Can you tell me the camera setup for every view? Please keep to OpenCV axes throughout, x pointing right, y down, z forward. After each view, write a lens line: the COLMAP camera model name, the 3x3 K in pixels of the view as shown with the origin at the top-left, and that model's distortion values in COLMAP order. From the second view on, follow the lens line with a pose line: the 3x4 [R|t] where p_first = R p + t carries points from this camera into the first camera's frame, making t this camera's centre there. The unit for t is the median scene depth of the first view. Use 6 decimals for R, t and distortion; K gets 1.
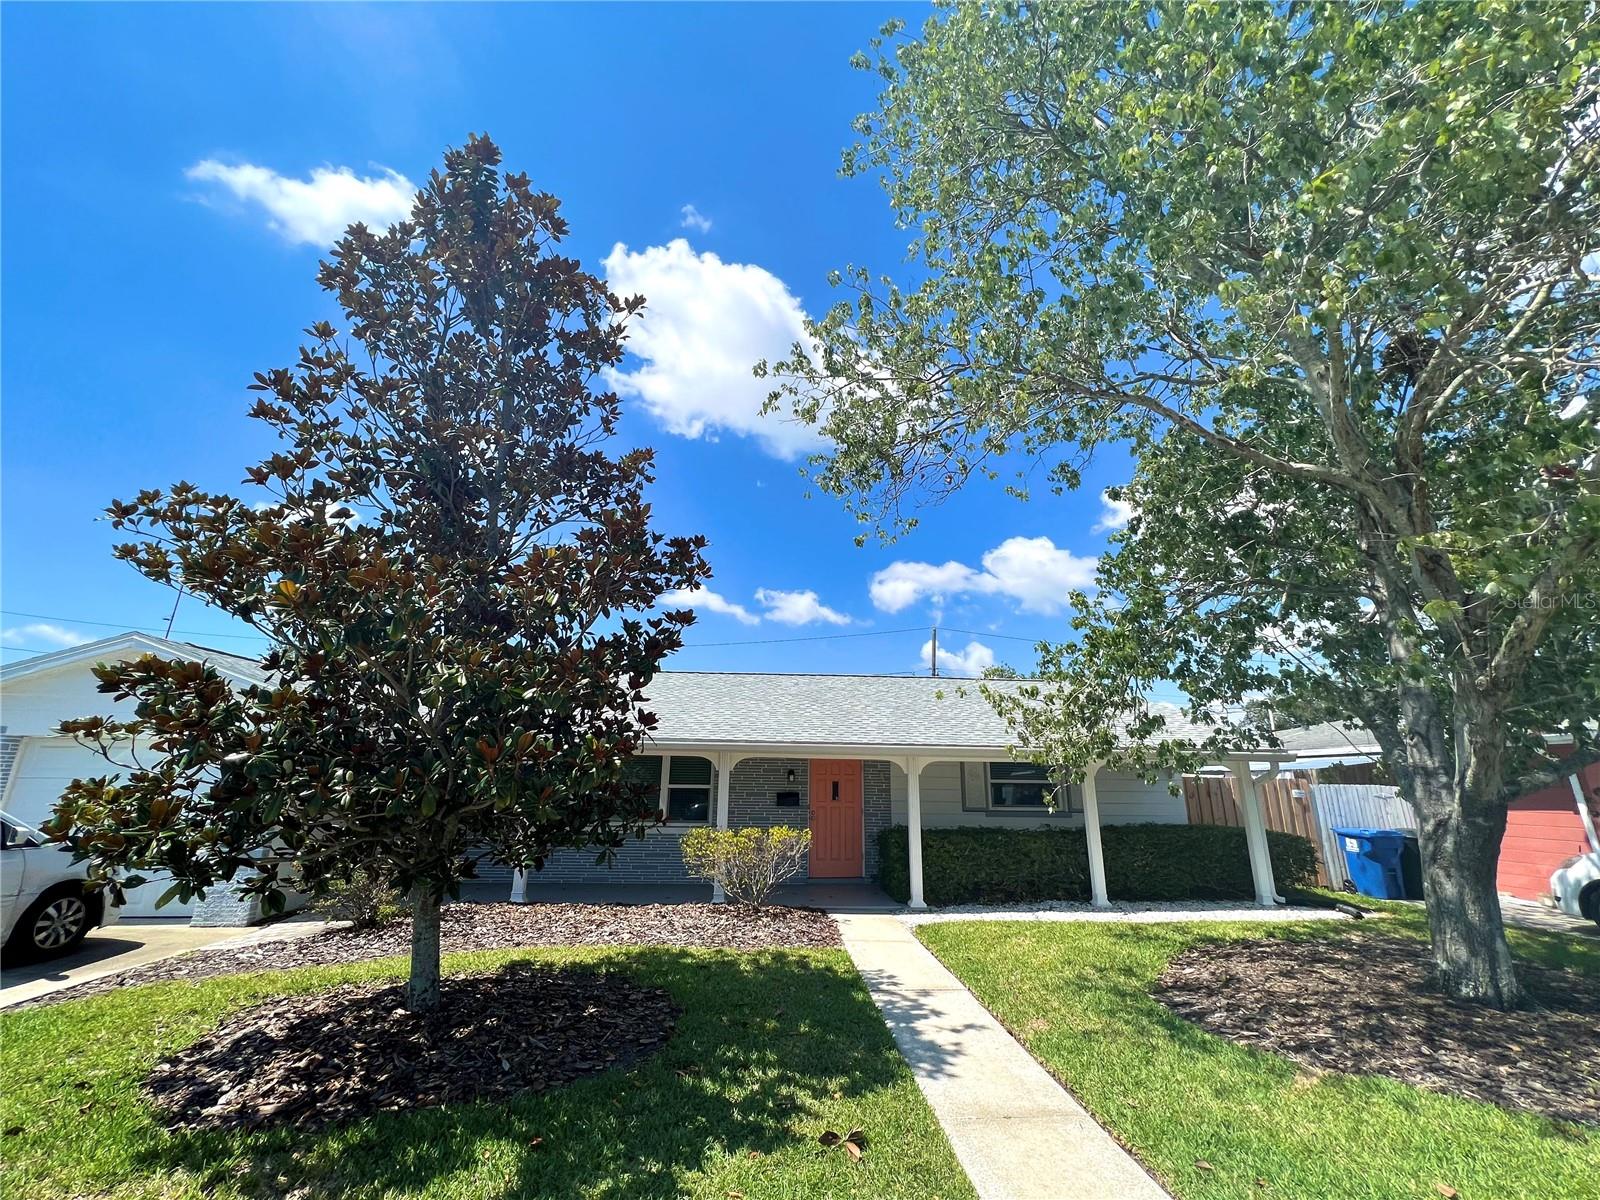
lens RADIAL K [[639.3, 0, 800.0], [0, 639.3, 600.0], [0, 0, 1]] dist [-0.001541, -0.000180]
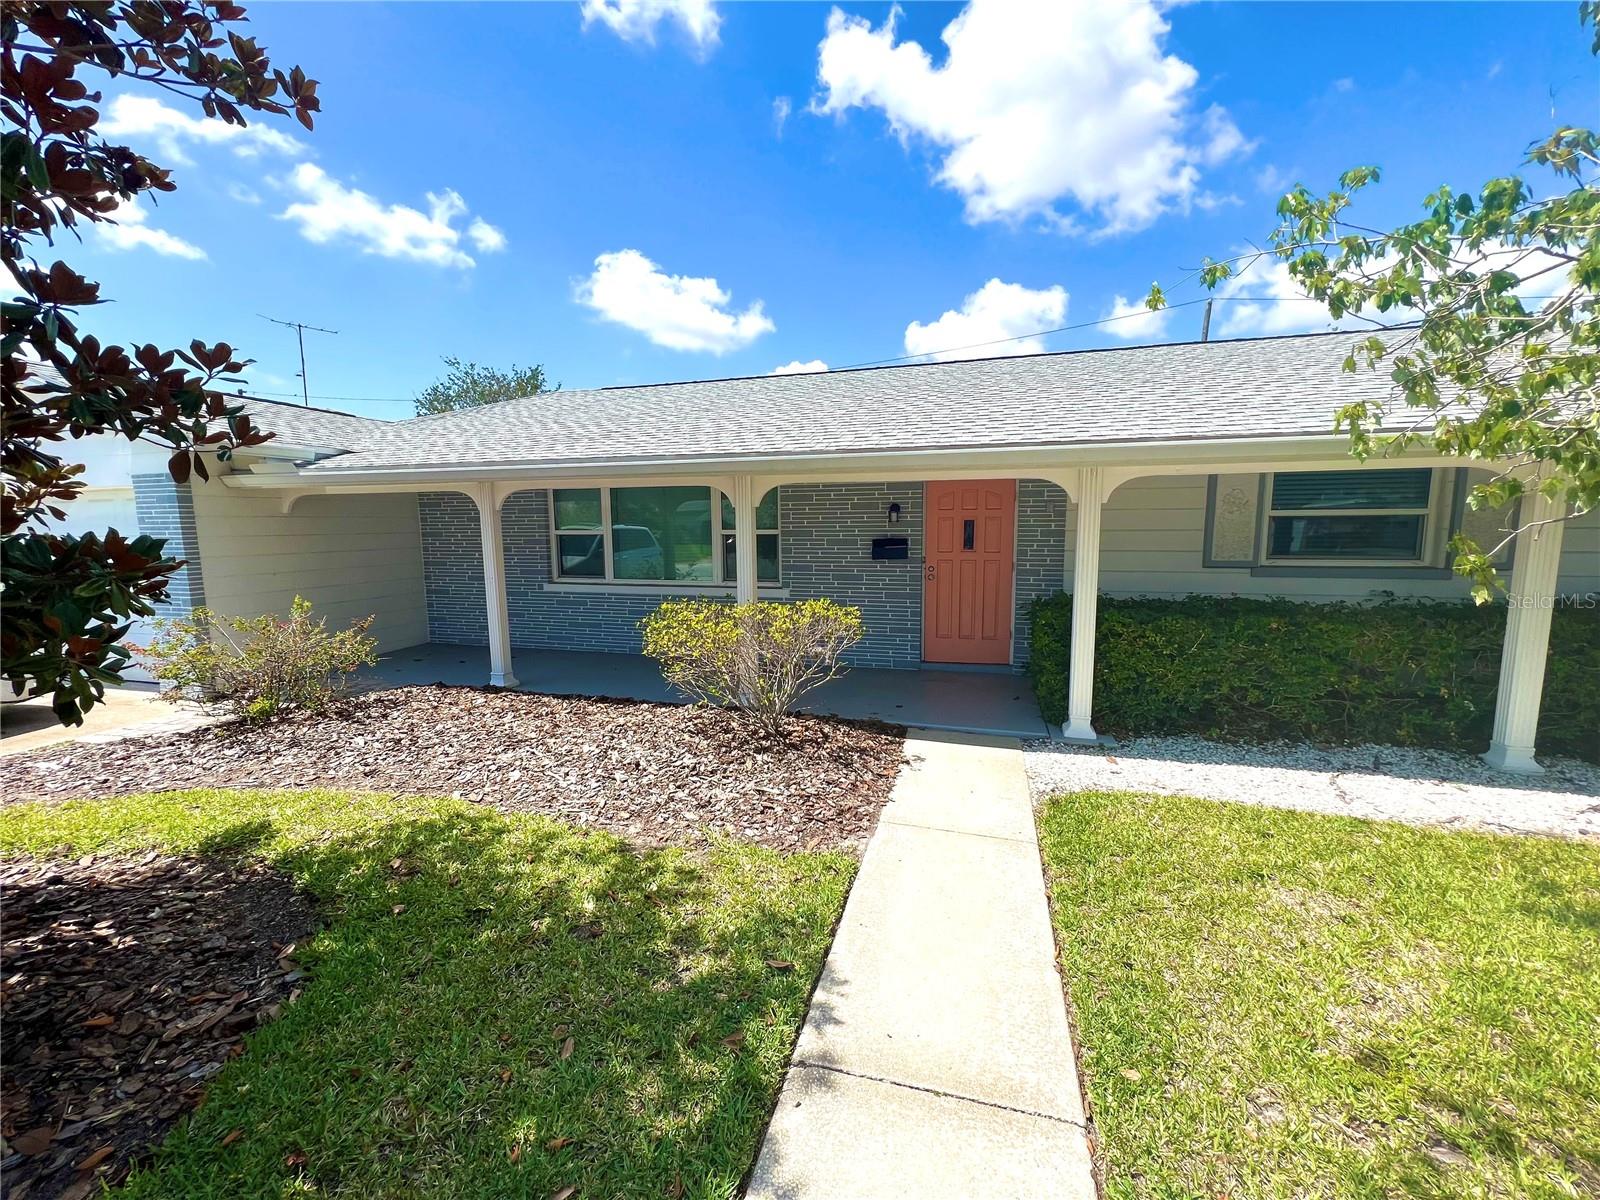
lens RADIAL K [[641.5, 0, 800.0], [0, 641.5, 600.0], [0, 0, 1]] dist [-0.001984, 0.000185]
pose [[0.939507, 0.021916, -0.341828, 0.124164], [0.111483, 0.924049, 0.365656, 0.120491], [0.323880, -0.381644, 0.865708, 0.417151]]
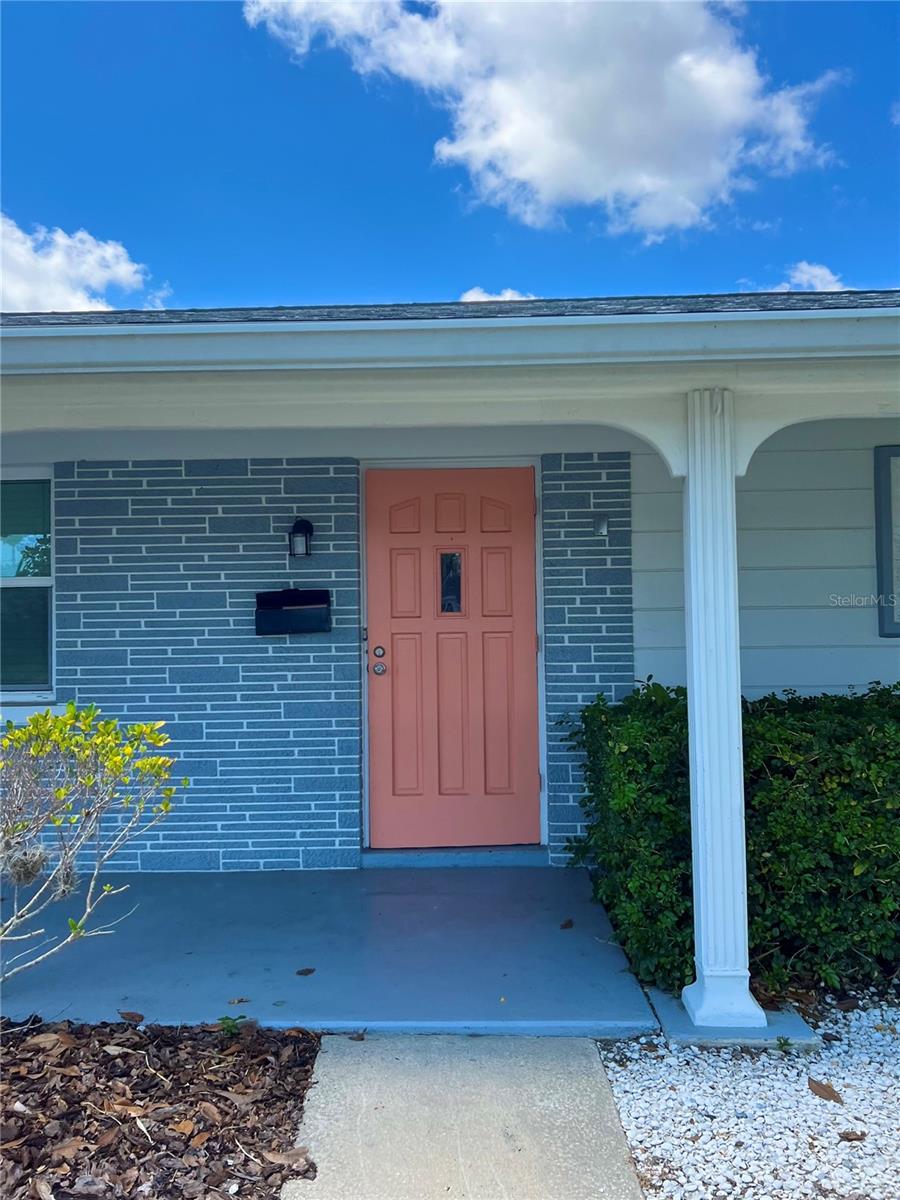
lens RADIAL K [[924.7, 0, 450.0], [0, 924.7, 600.0], [0, 0, 1]] dist [0.031508, -0.002692]
pose [[0.995636, -0.028889, -0.088743, 0.101468], [0.049761, 0.968770, 0.242918, 0.213116], [0.078954, -0.246274, 0.965979, 0.610125]]
